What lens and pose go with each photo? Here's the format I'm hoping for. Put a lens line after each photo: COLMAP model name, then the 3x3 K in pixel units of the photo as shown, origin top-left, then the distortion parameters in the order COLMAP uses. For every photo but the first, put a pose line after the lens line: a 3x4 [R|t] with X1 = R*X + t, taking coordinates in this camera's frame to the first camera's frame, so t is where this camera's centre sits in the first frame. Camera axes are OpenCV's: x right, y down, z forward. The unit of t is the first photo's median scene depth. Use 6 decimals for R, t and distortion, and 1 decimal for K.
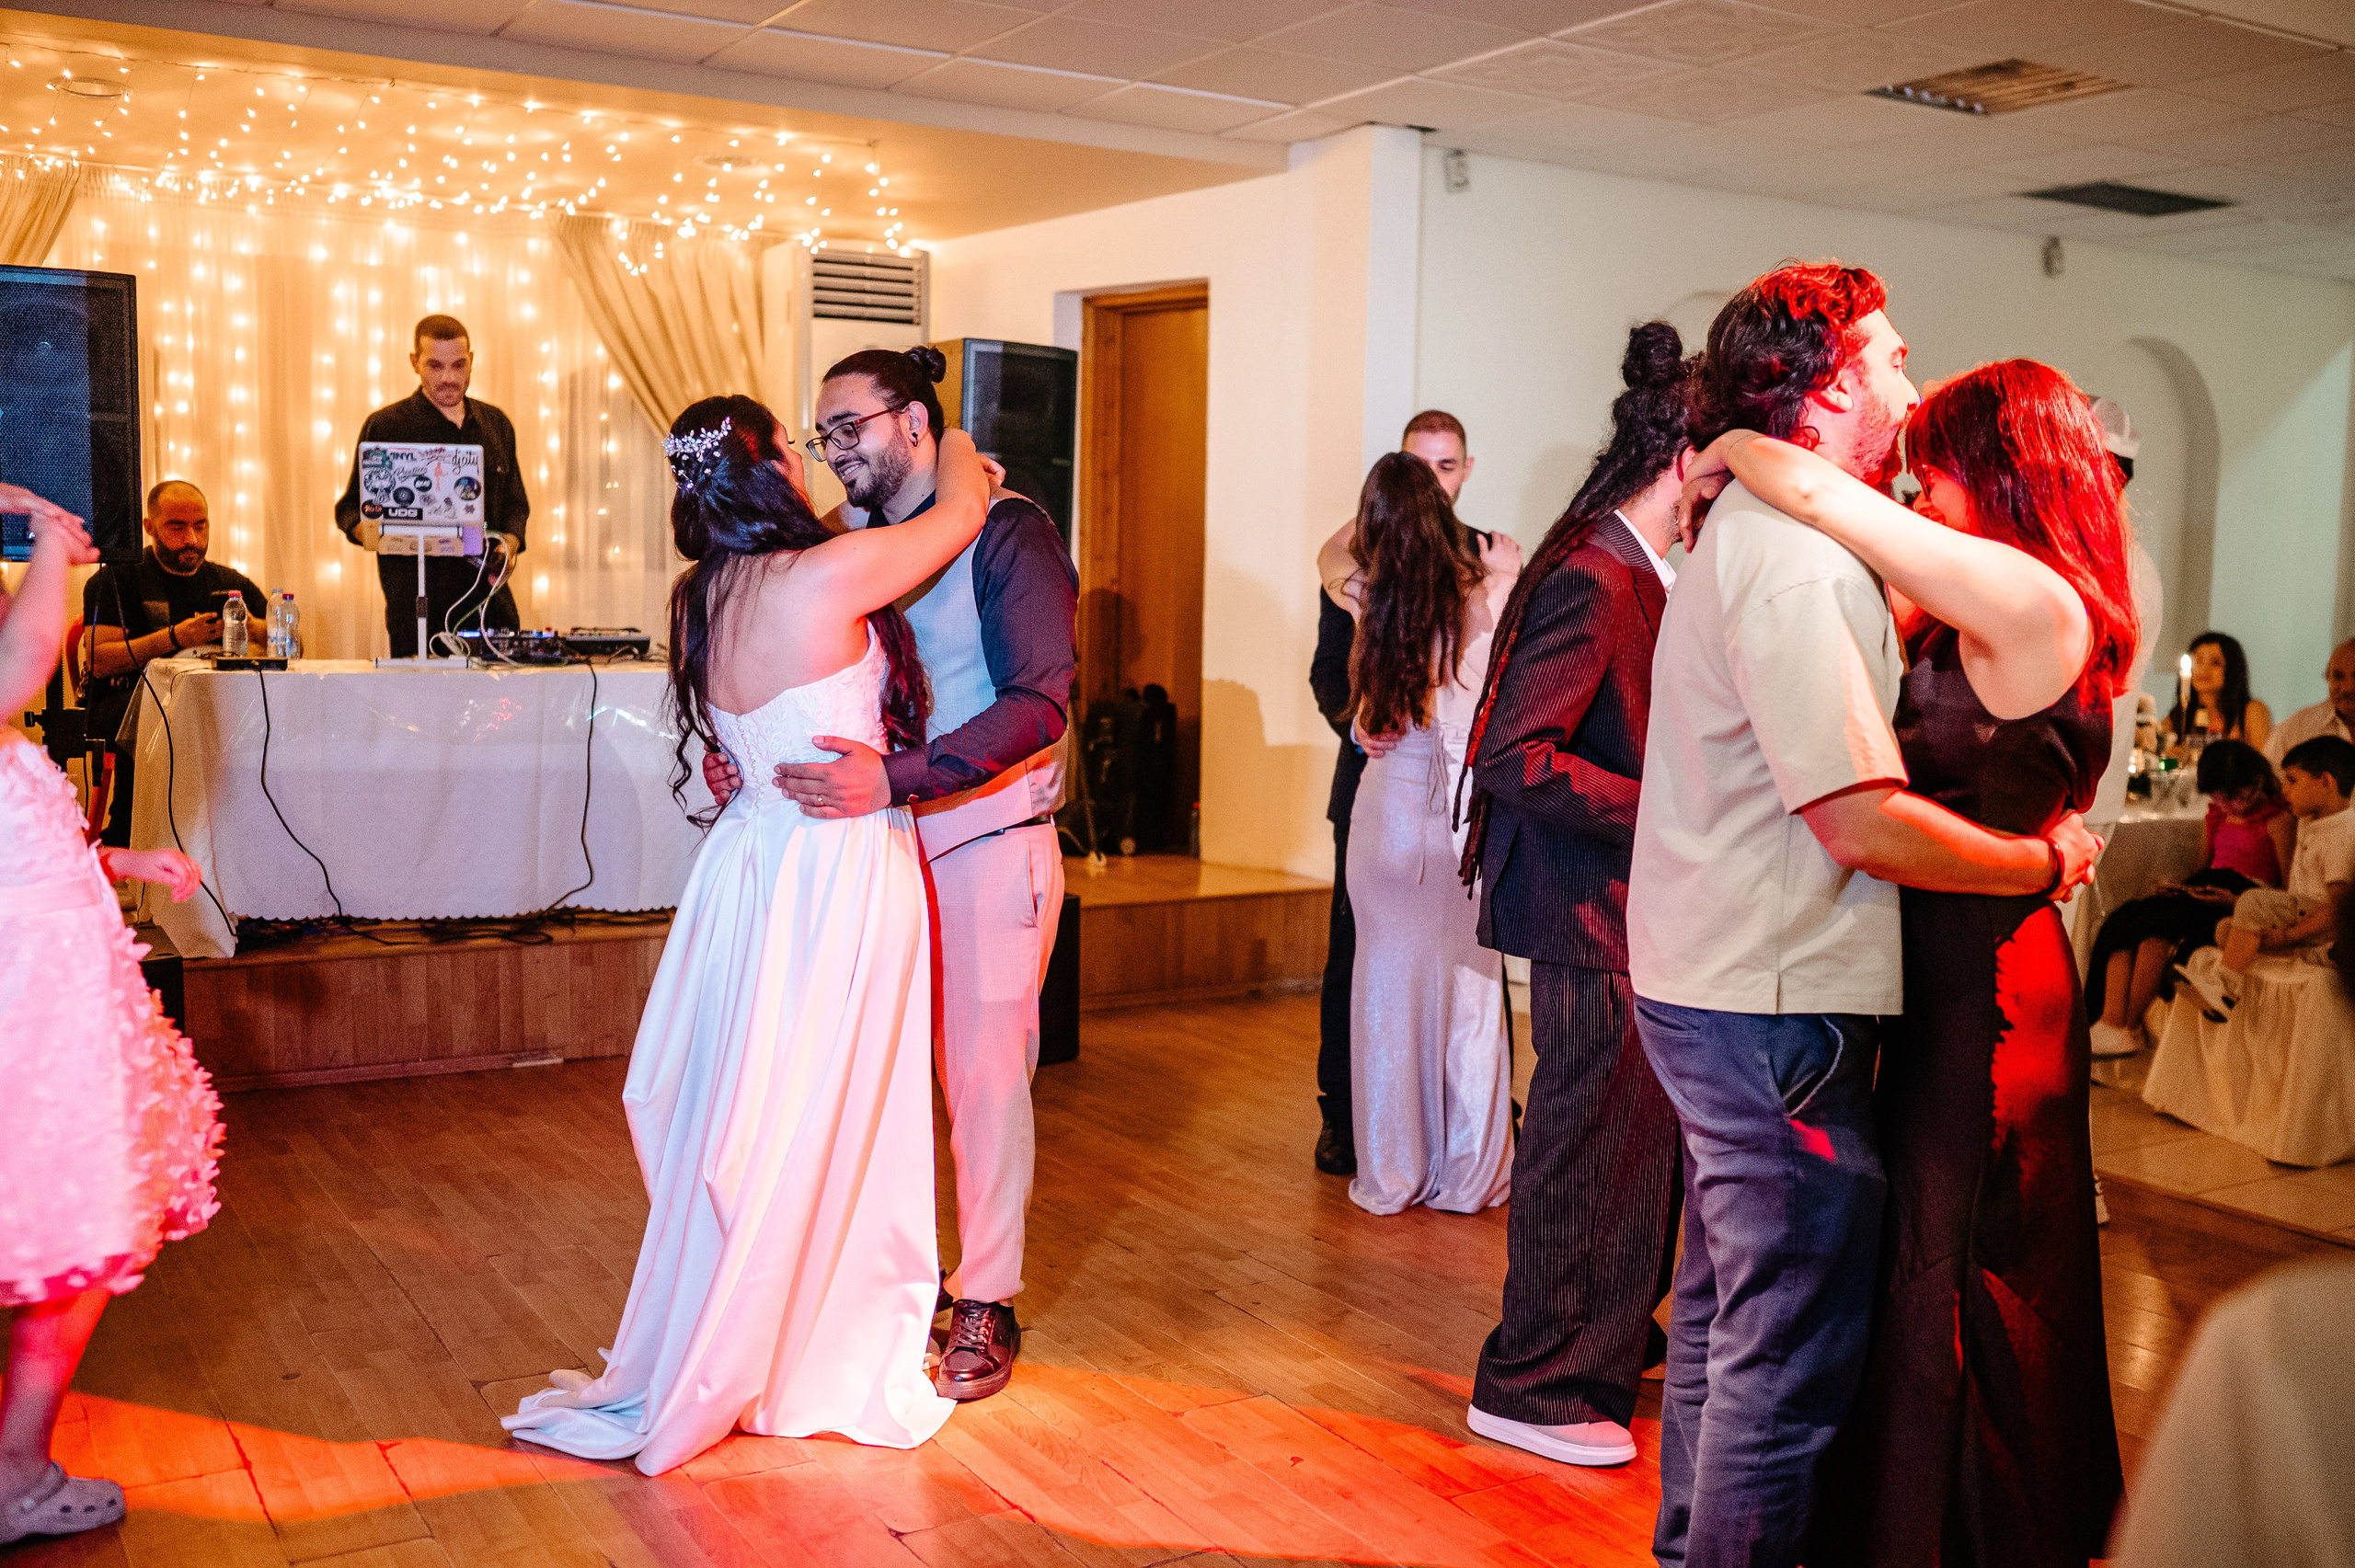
lens RADIAL K [[2227.4, 0, 1177.5], [0, 2227.4, 784.0], [0, 0, 1]] dist [0.003032, 0.000788]
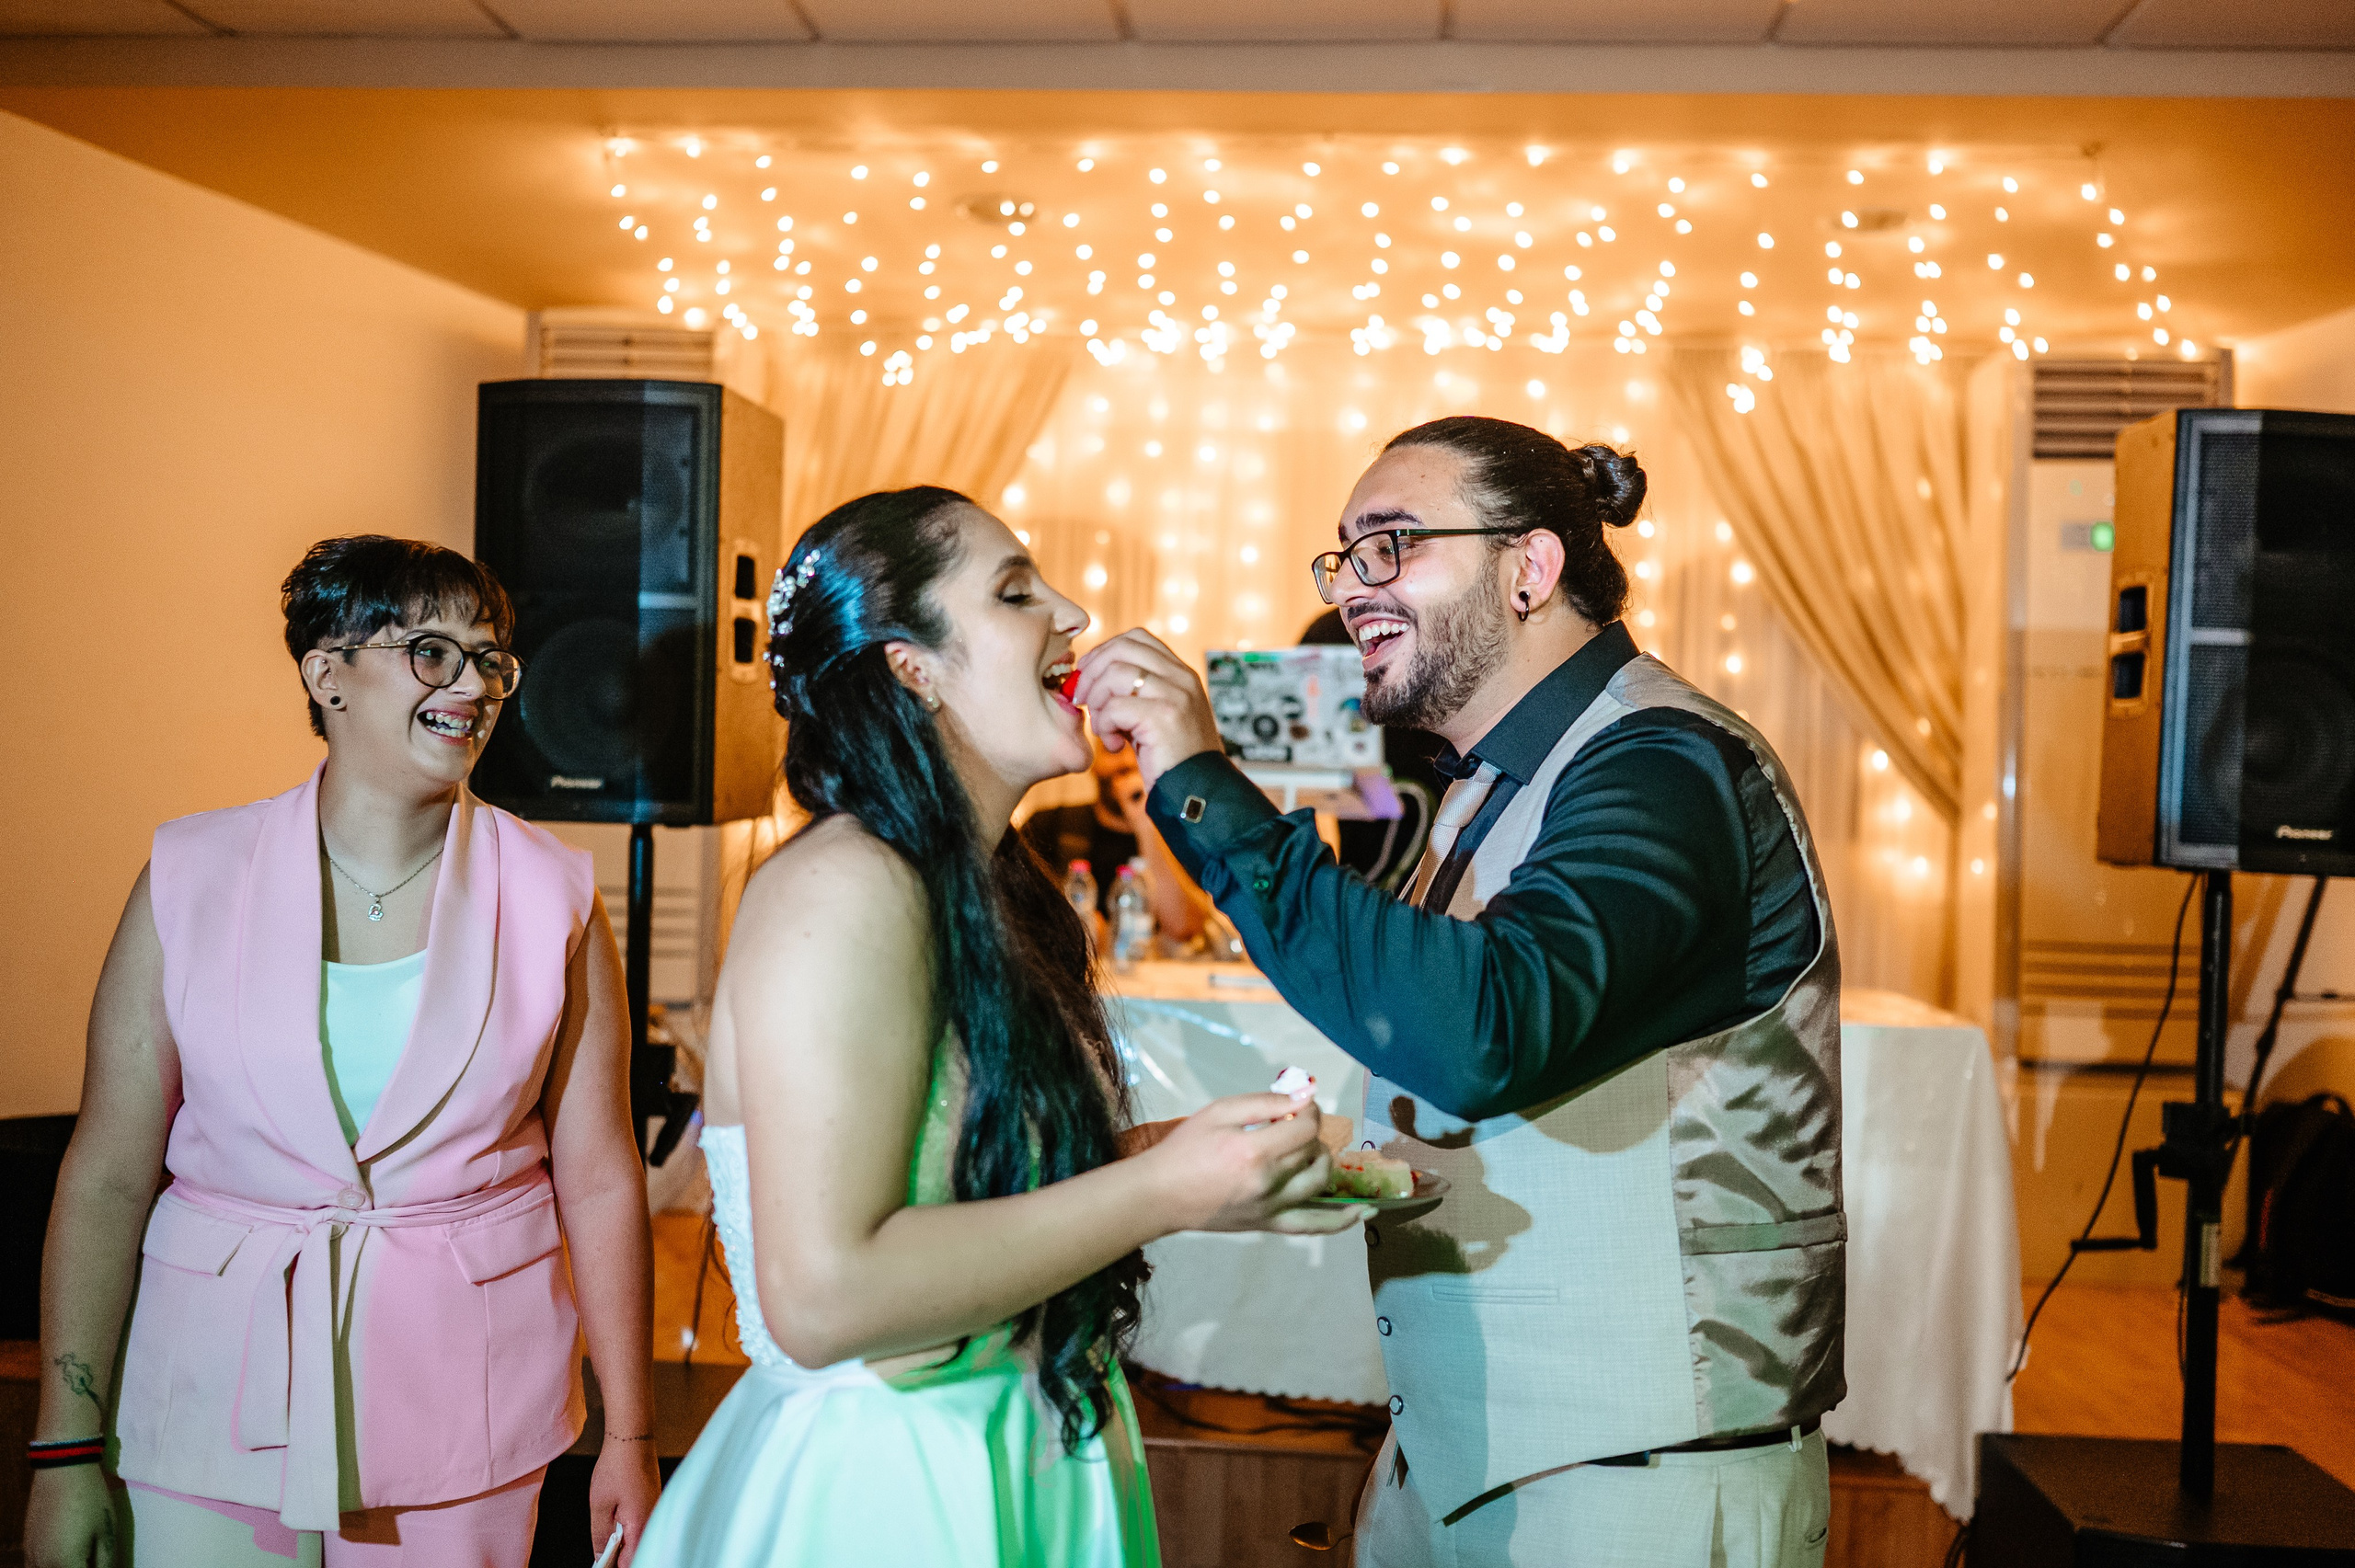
lens RADIAL K [[2230.8, 0, 1177.5], [0, 2230.8, 784.0], [0, 0, 1]] dist [-0.016252, 0.013537]
pose [[0.817888, 0.005997, -0.575346, 0.008919], [-0.071121, 0.993331, -0.090748, -0.042232], [0.570965, 0.115141, 0.812860, 0.375159]]
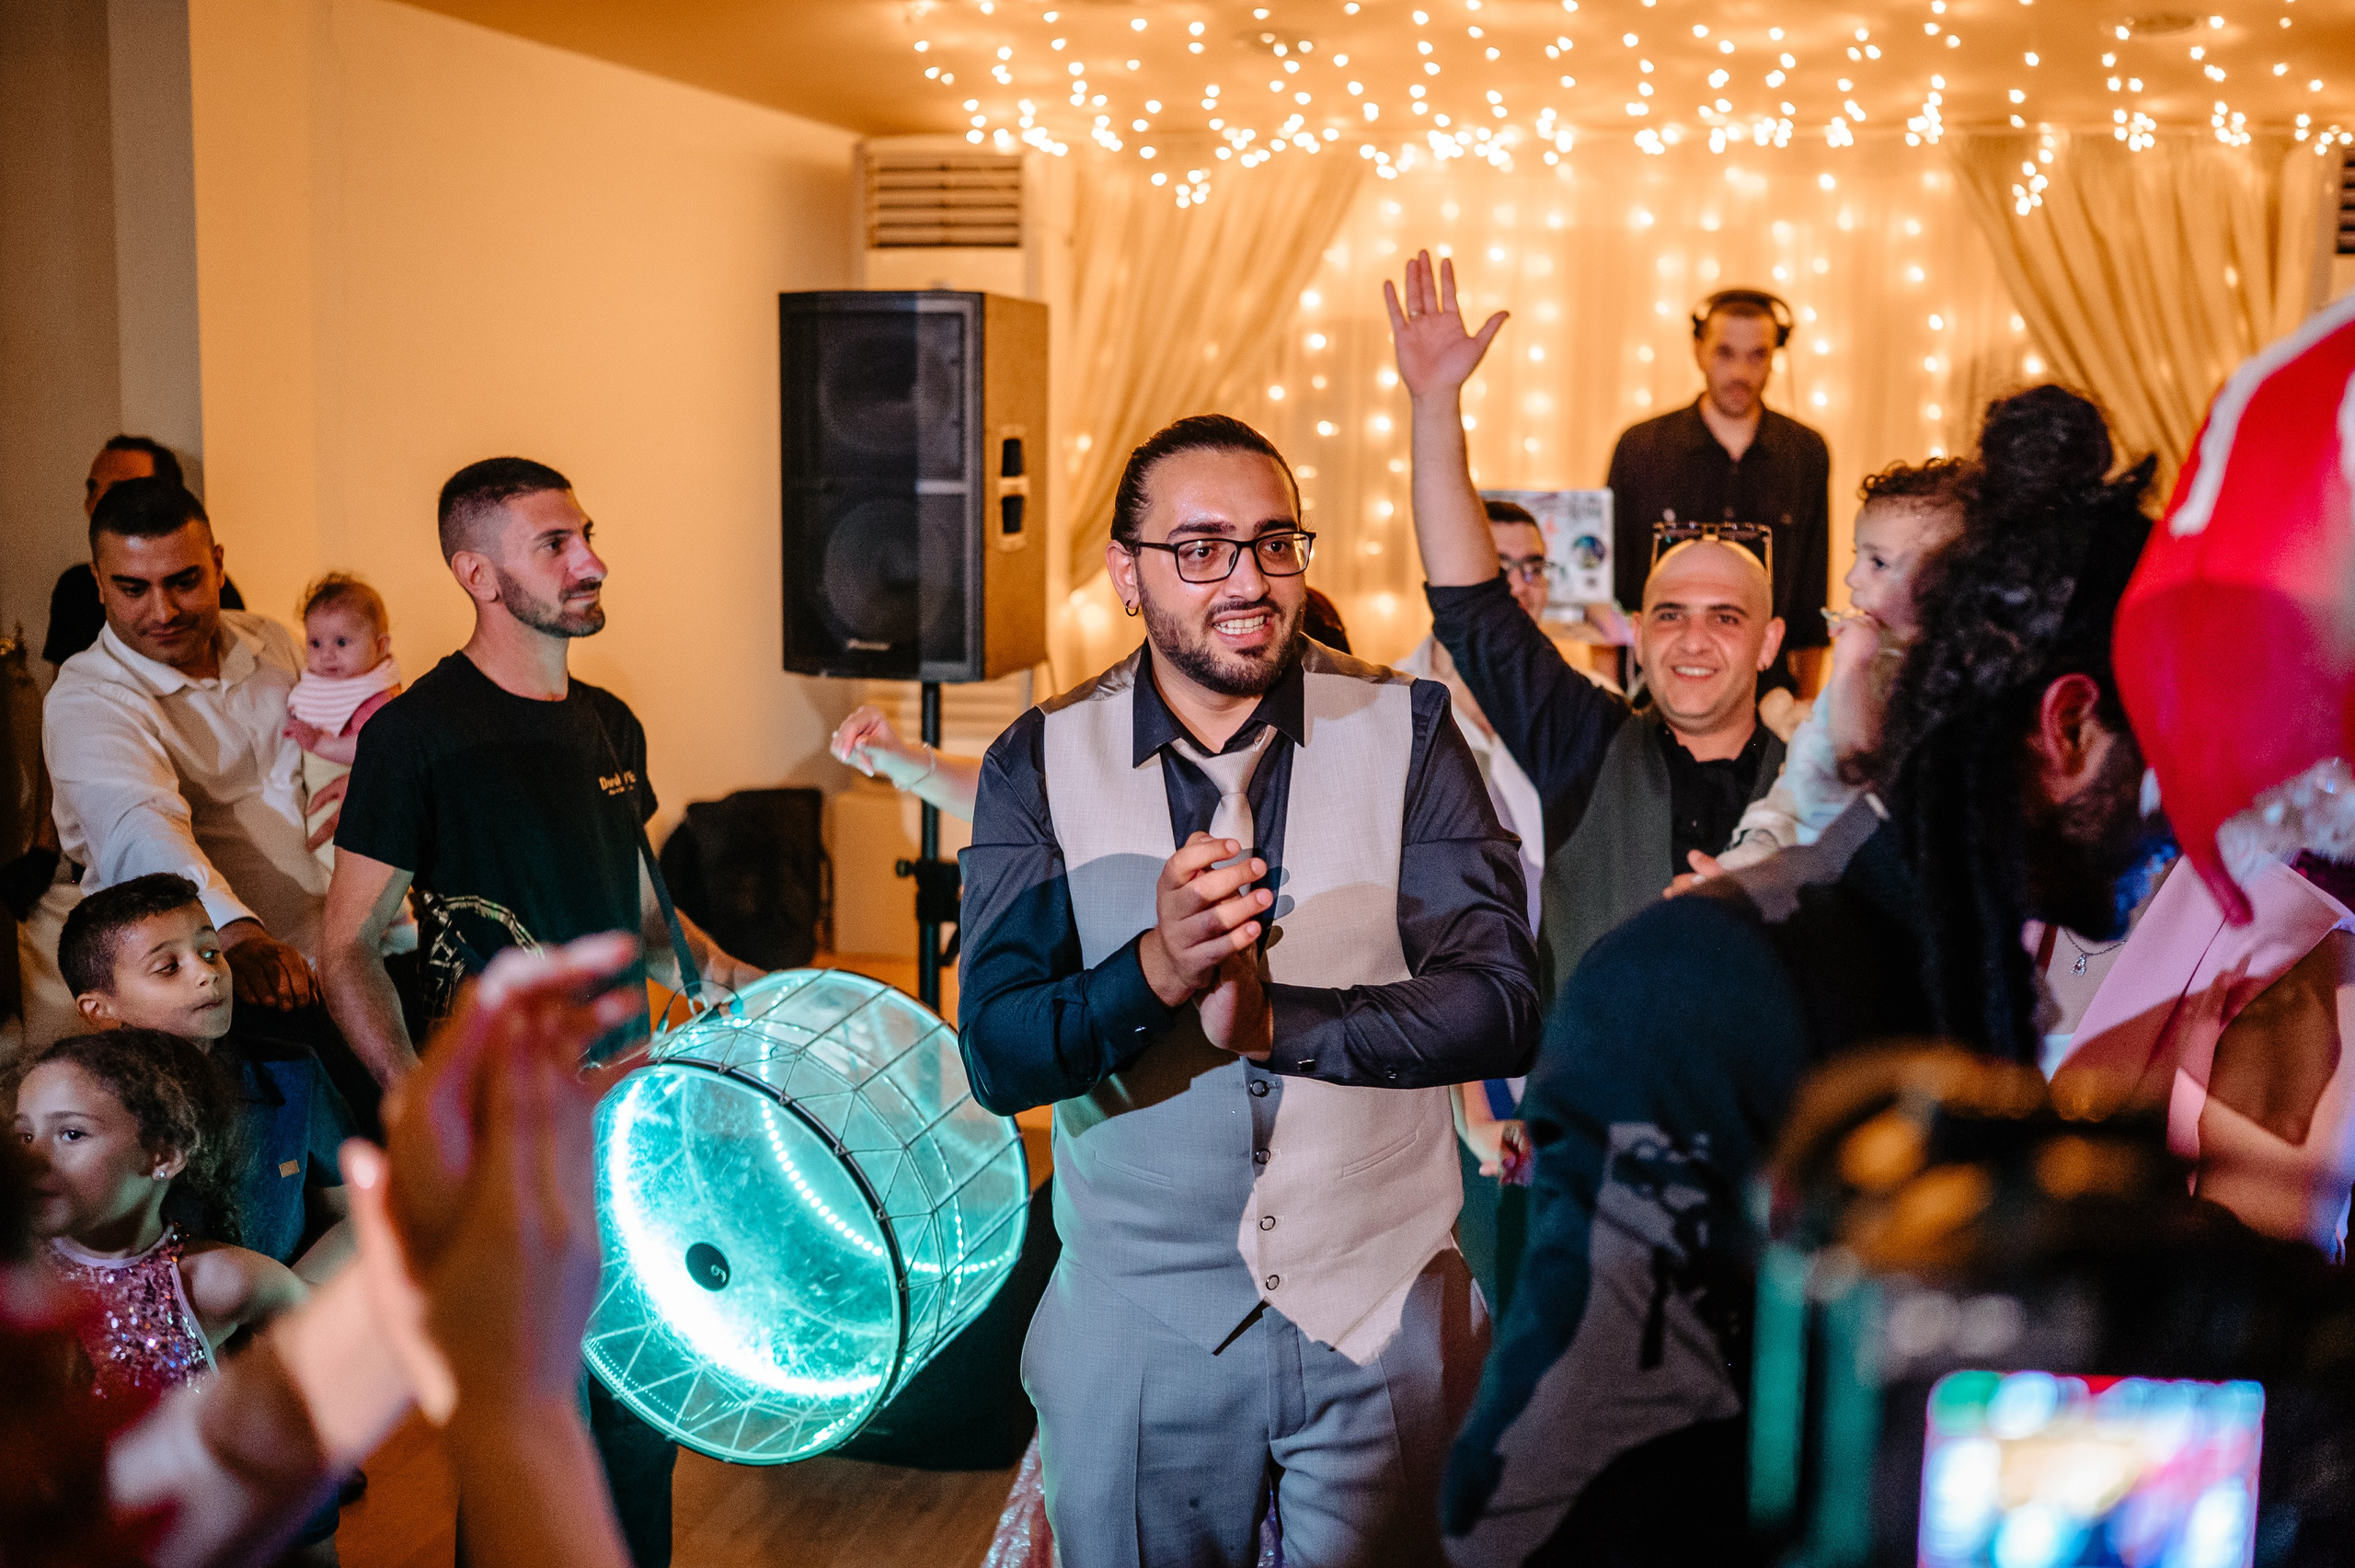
lens RADIAL K [[2230.8, 0, 1177.5], [0, 2230.8, 784.0], [0, 0, 1]] dist [-0.016252, 0.013537]
pose [[0.709251, 0.093626, -0.698711, 0.067160], [-0.077812, 0.995482, 0.054407, -0.074881], [0.700648, 0.015780, 0.713333, 0.351628]]
